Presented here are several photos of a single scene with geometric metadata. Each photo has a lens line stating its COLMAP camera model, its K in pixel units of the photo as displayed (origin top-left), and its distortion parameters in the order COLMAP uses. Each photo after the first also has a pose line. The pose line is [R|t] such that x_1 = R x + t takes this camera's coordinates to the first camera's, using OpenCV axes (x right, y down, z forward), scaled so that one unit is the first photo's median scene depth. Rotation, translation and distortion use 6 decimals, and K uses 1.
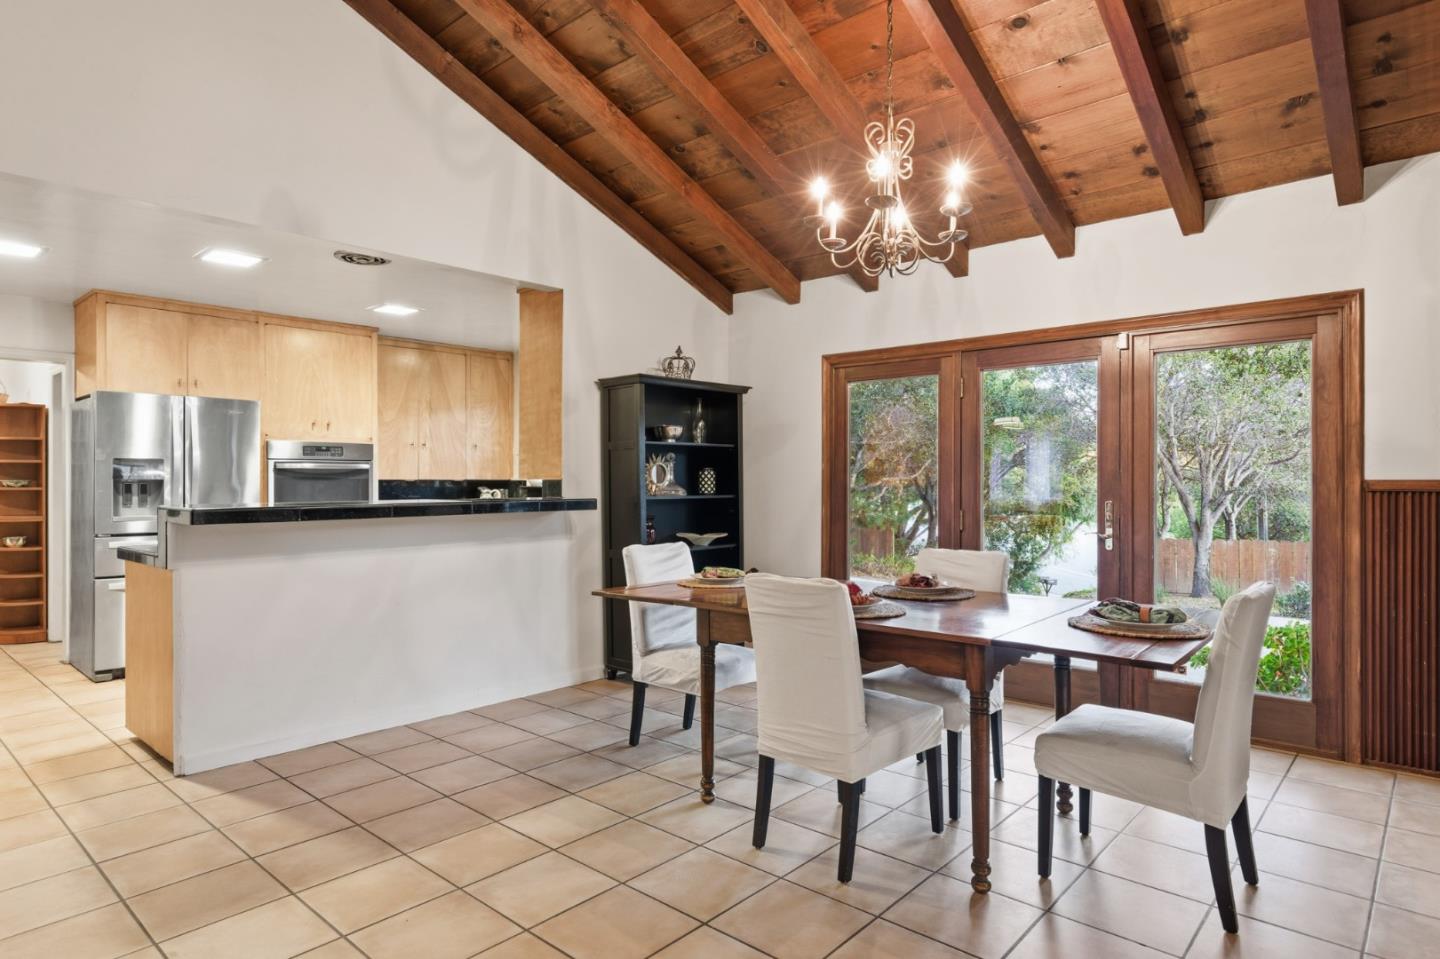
lens RADIAL K [[836.1, 0, 732.7], [0, 836.1, 480.9], [0, 0, 1]] dist [-0.001983, 0.001011]
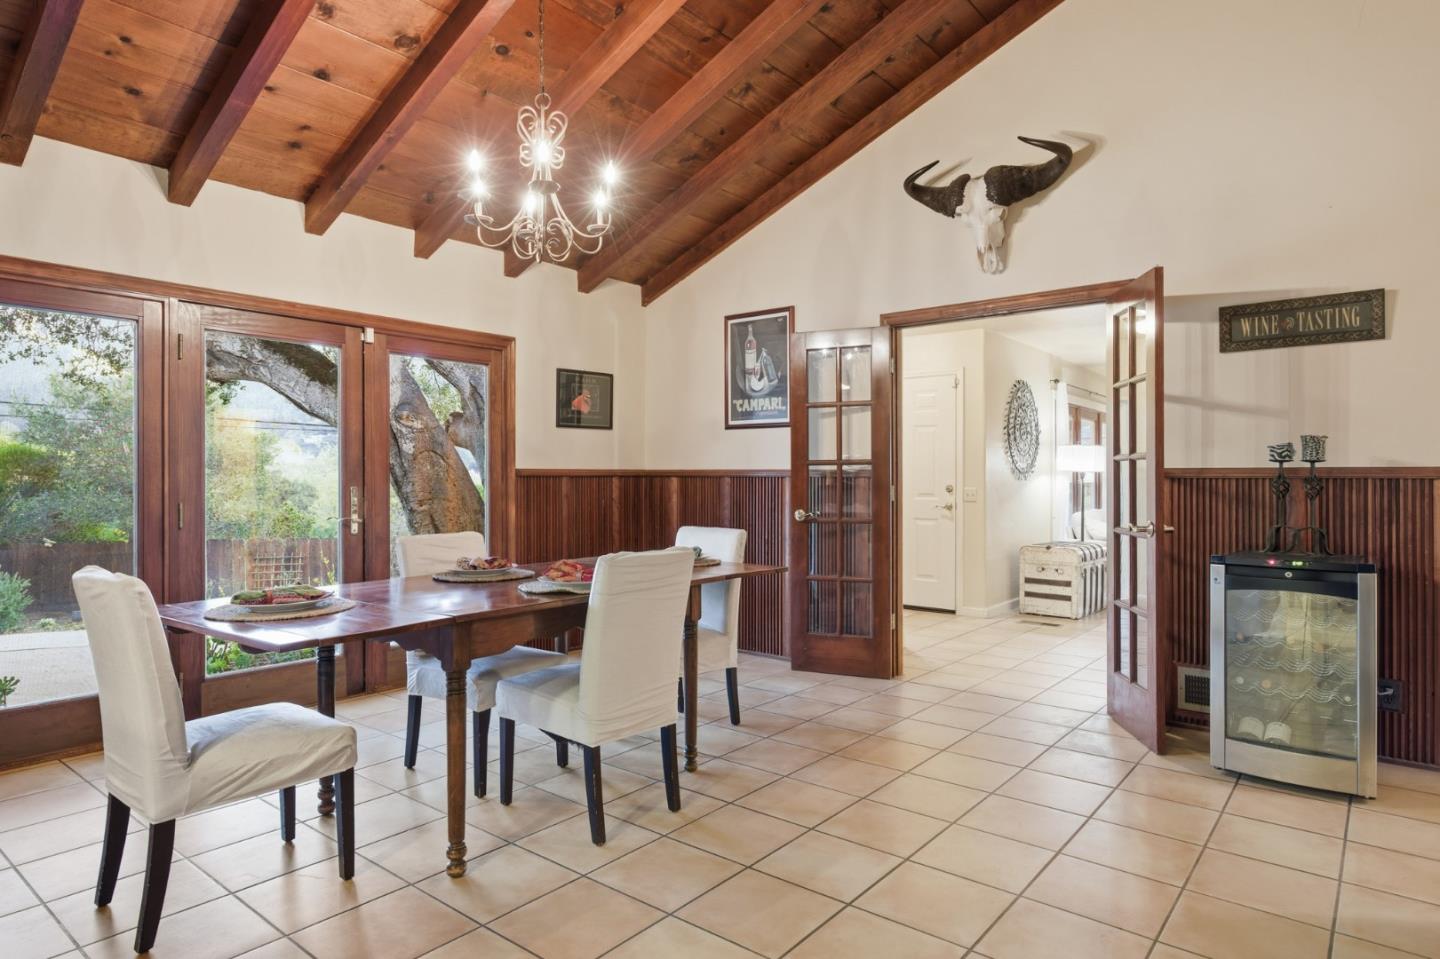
lens RADIAL K [[836.1, 0, 732.7], [0, 836.1, 480.9], [0, 0, 1]] dist [-0.001983, 0.001011]
pose [[-0.064722, -0.008640, 0.997866, -0.747187], [-0.011861, 0.999899, 0.007888, 0.005458], [-0.997833, -0.011325, -0.064818, 0.723081]]
